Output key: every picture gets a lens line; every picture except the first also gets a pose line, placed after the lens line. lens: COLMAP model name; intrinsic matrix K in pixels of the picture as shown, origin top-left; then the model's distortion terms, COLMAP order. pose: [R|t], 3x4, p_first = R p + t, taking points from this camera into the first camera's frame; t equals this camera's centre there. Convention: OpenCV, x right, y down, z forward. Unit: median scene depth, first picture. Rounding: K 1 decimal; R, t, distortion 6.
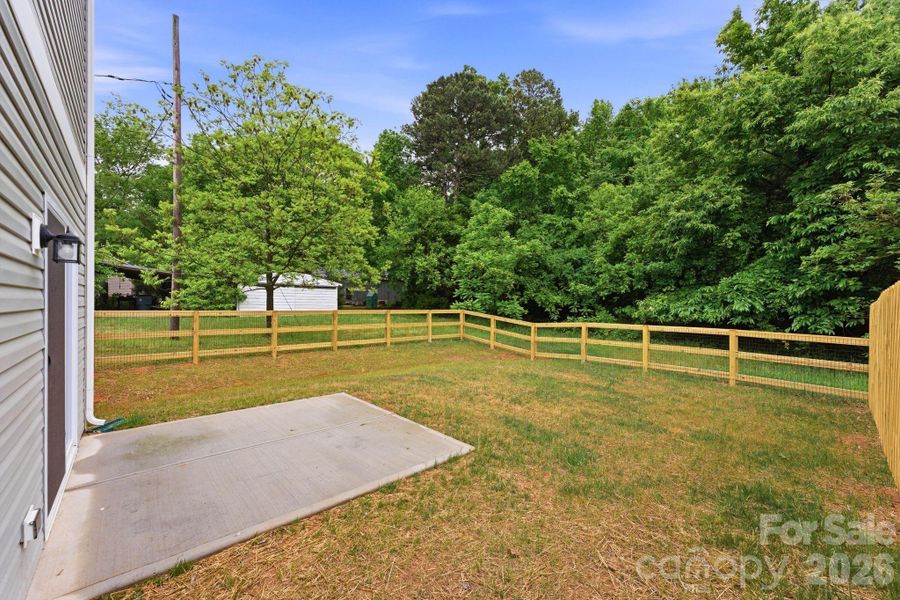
lens RADIAL K [[350.5, 0, 450.0], [0, 350.5, 300.0], [0, 0, 1]] dist [0.000316, 0.000008]
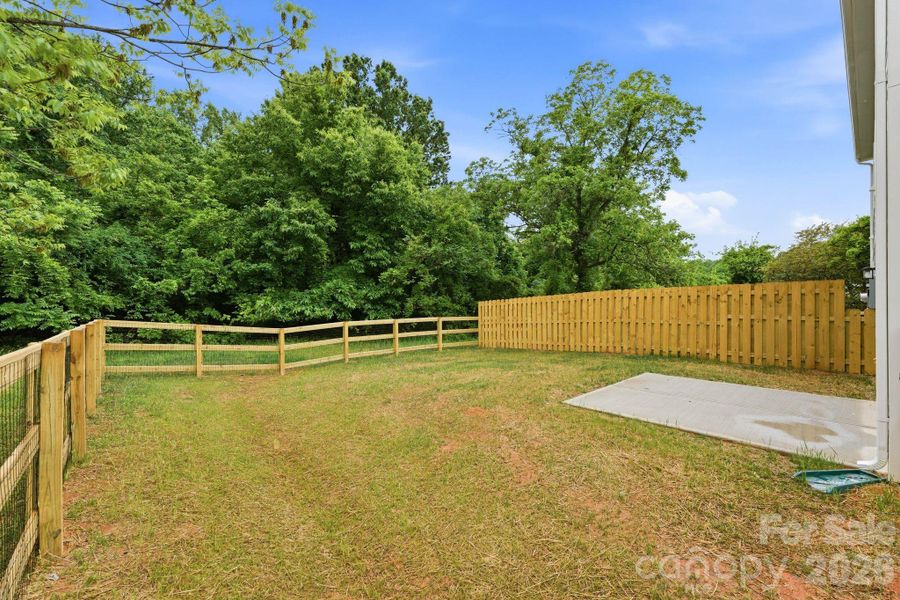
lens RADIAL K [[370.7, 0, 450.0], [0, 370.7, 300.0], [0, 0, 1]] dist [0.000794, 0.000093]
pose [[0.028501, -0.005157, 0.999580, -0.593773], [0.005659, 0.999972, 0.004998, -0.005871], [-0.999578, 0.005514, 0.028529, 0.546625]]
